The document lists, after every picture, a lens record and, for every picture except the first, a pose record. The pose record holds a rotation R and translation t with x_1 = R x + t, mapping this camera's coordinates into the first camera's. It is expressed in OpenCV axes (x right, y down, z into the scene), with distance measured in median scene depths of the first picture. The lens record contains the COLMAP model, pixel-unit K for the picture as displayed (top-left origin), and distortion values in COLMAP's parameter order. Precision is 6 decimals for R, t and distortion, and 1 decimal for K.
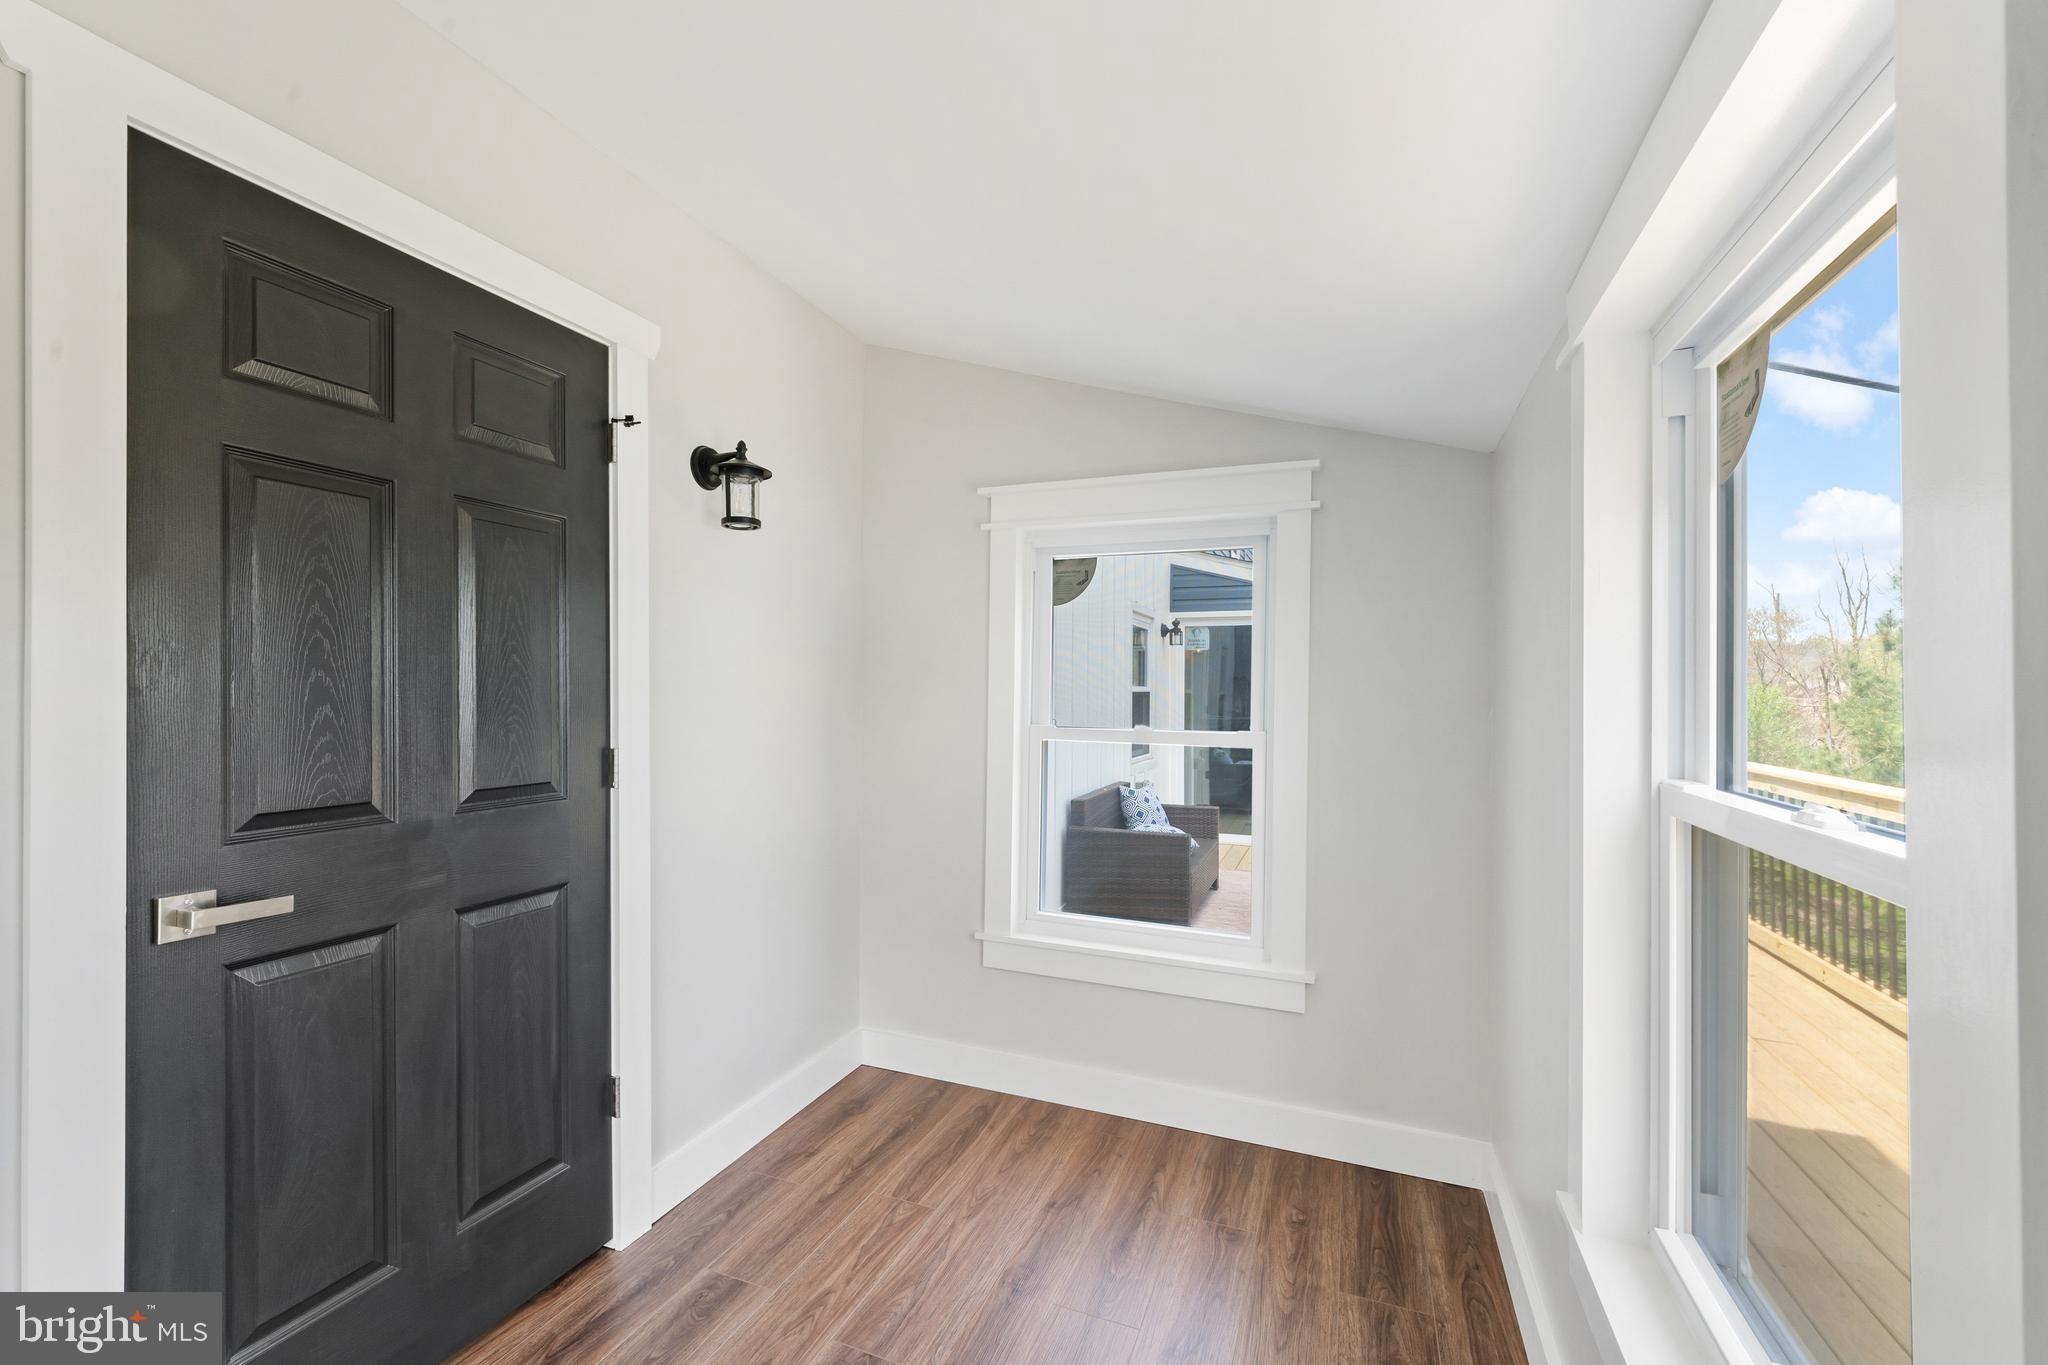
lens RADIAL K [[842.9, 0, 1024.0], [0, 842.9, 682.5], [0, 0, 1]] dist [-0.001002, -0.000285]
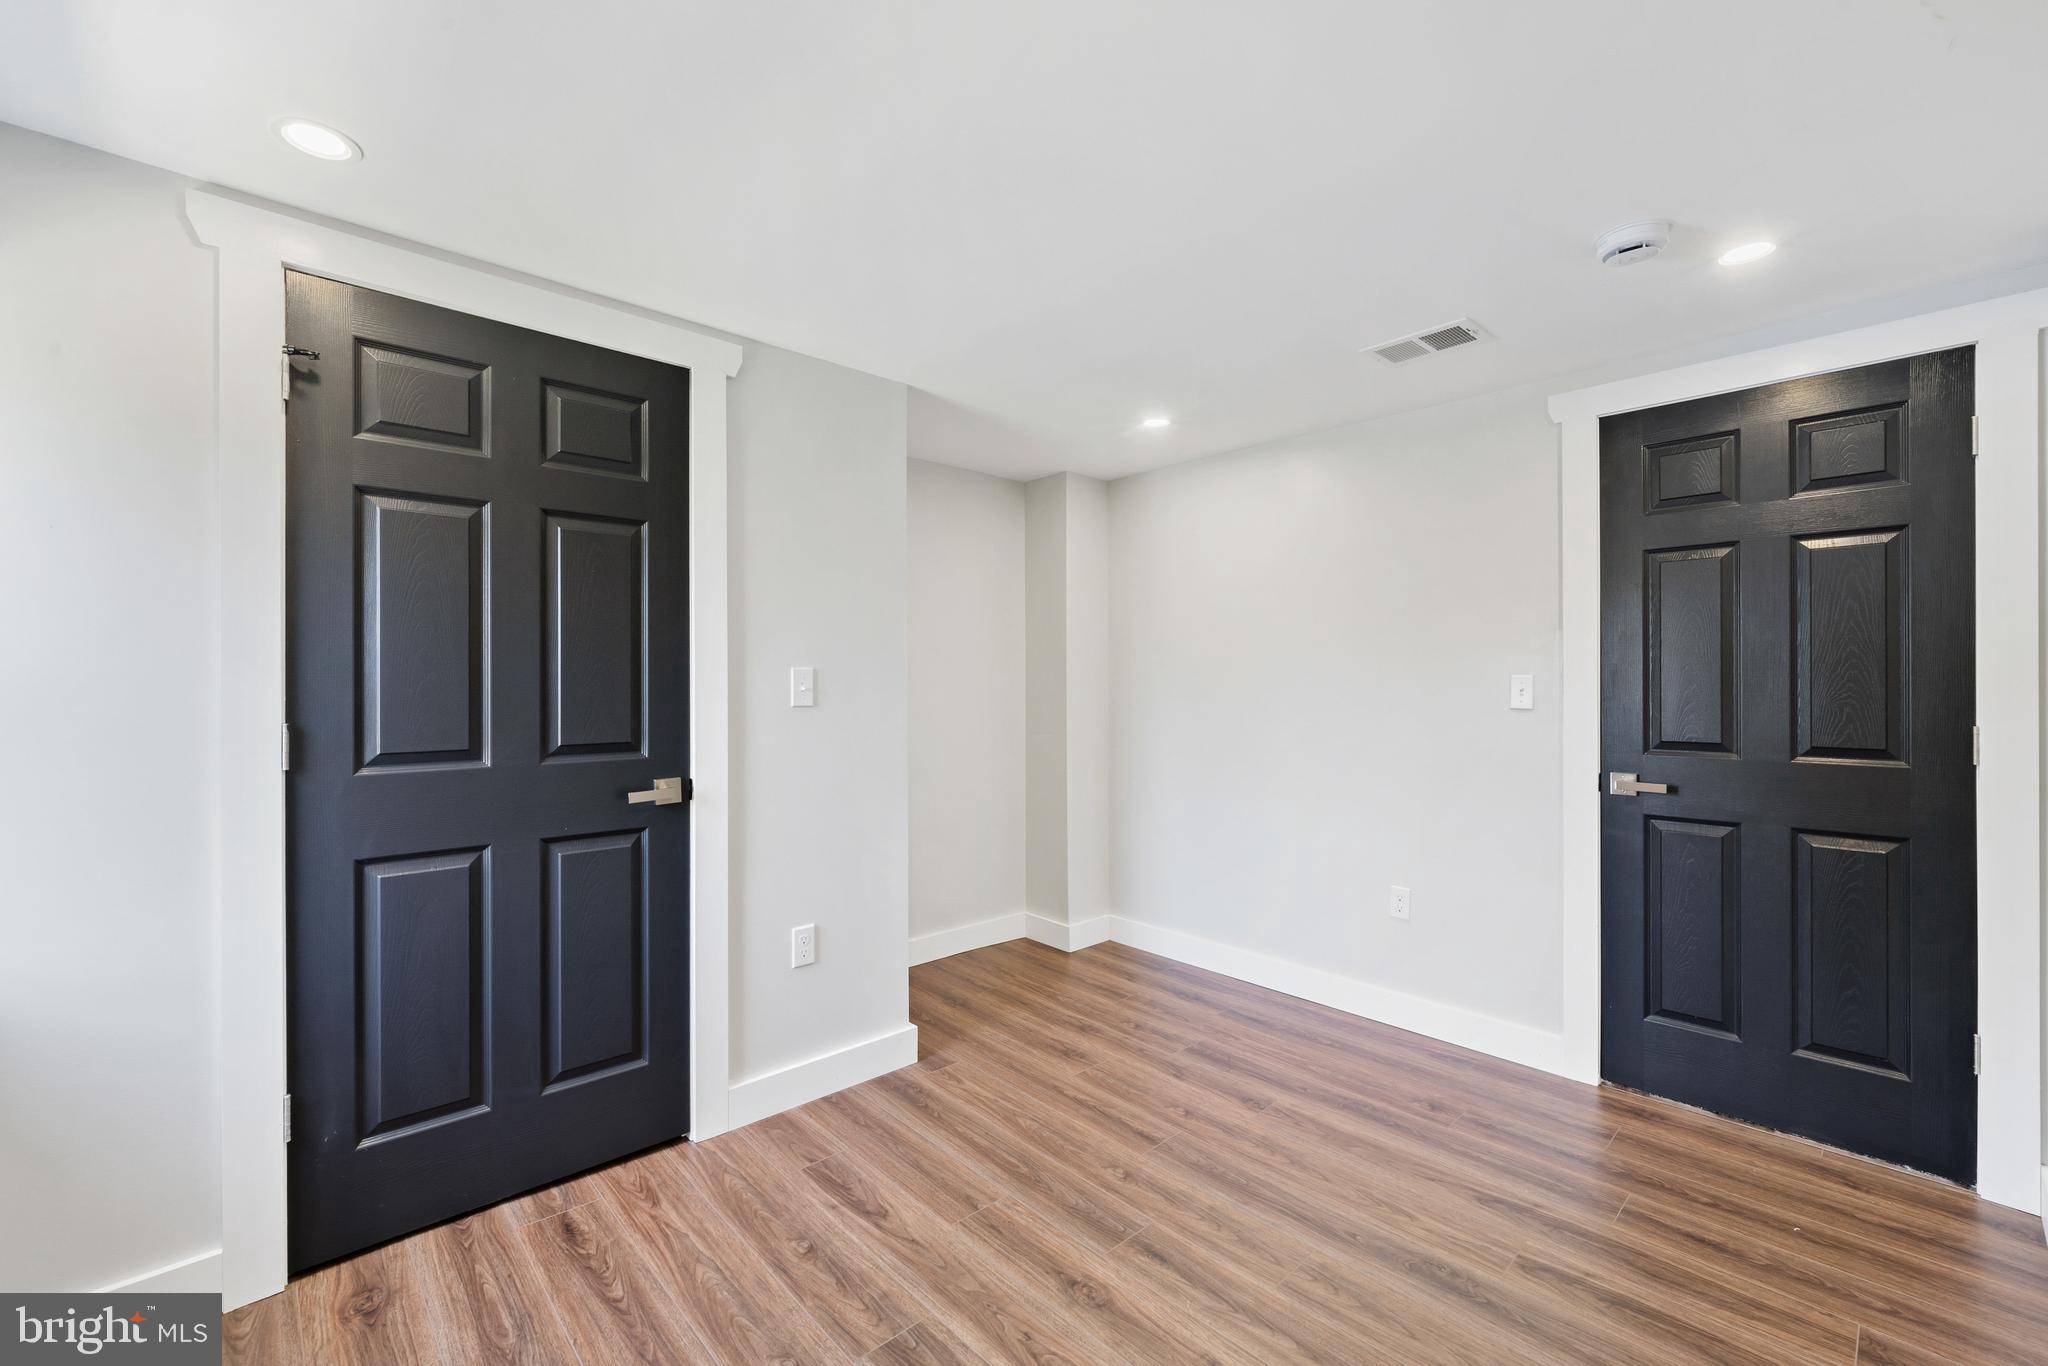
lens RADIAL K [[842.9, 0, 1024.0], [0, 842.9, 683.0], [0, 0, 1]] dist [-0.001002, -0.000285]
pose [[-0.435209, -0.005012, -0.900315, 1.517624], [0.001486, 0.999979, -0.006285, 0.042158], [0.900328, -0.004073, -0.435193, 0.577185]]
